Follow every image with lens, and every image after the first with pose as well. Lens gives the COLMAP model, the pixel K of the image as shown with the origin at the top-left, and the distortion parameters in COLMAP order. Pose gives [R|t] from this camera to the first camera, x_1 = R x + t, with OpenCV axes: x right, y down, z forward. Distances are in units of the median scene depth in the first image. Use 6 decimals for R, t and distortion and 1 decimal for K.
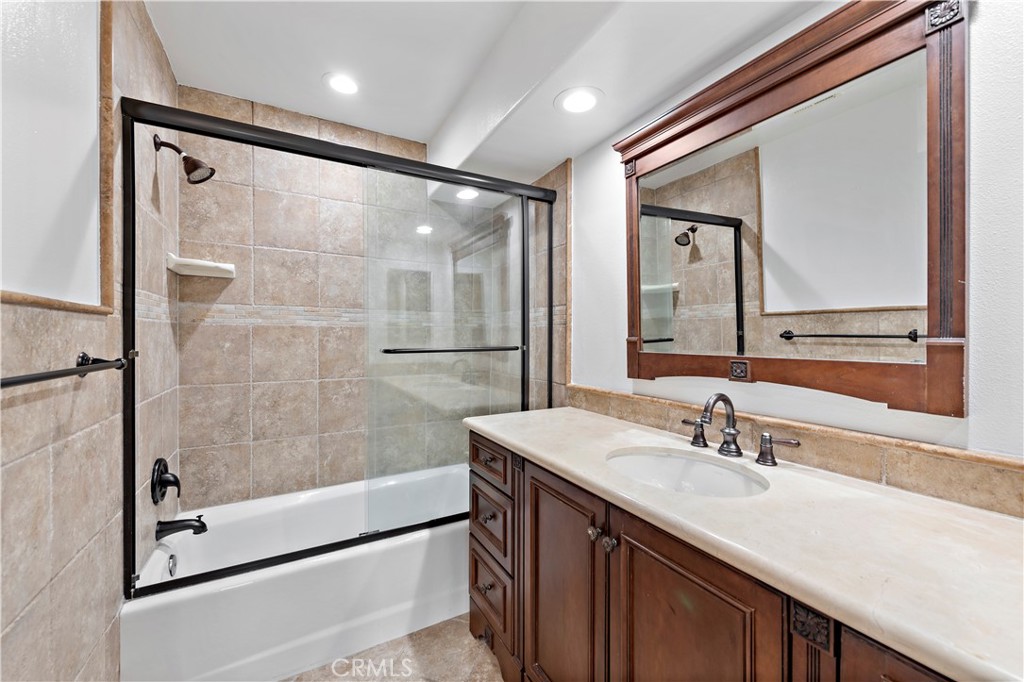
lens RADIAL K [[402.4, 0, 519.0], [0, 402.4, 342.6], [0, 0, 1]] dist [0.010403, -0.003062]
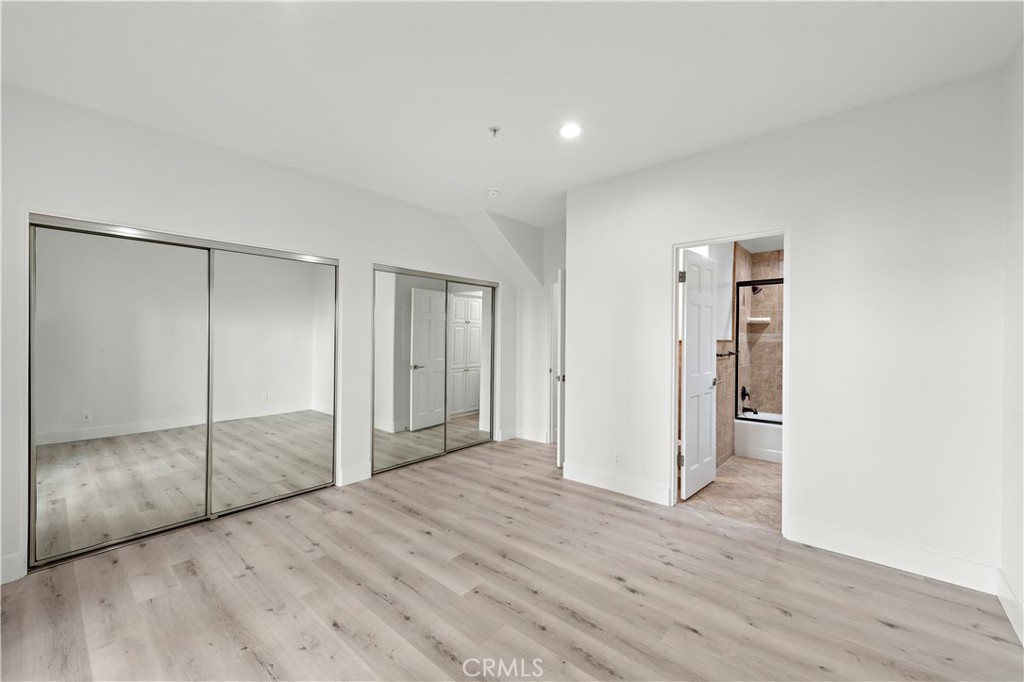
lens RADIAL K [[402.4, 0, 517.2], [0, 402.4, 345.7], [0, 0, 1]] dist [0.010403, -0.003062]
pose [[0.330813, 0.007895, -0.943663, 1.399385], [-0.011372, 0.999926, 0.004379, -0.014264], [0.943628, 0.009283, 0.330878, -1.601687]]
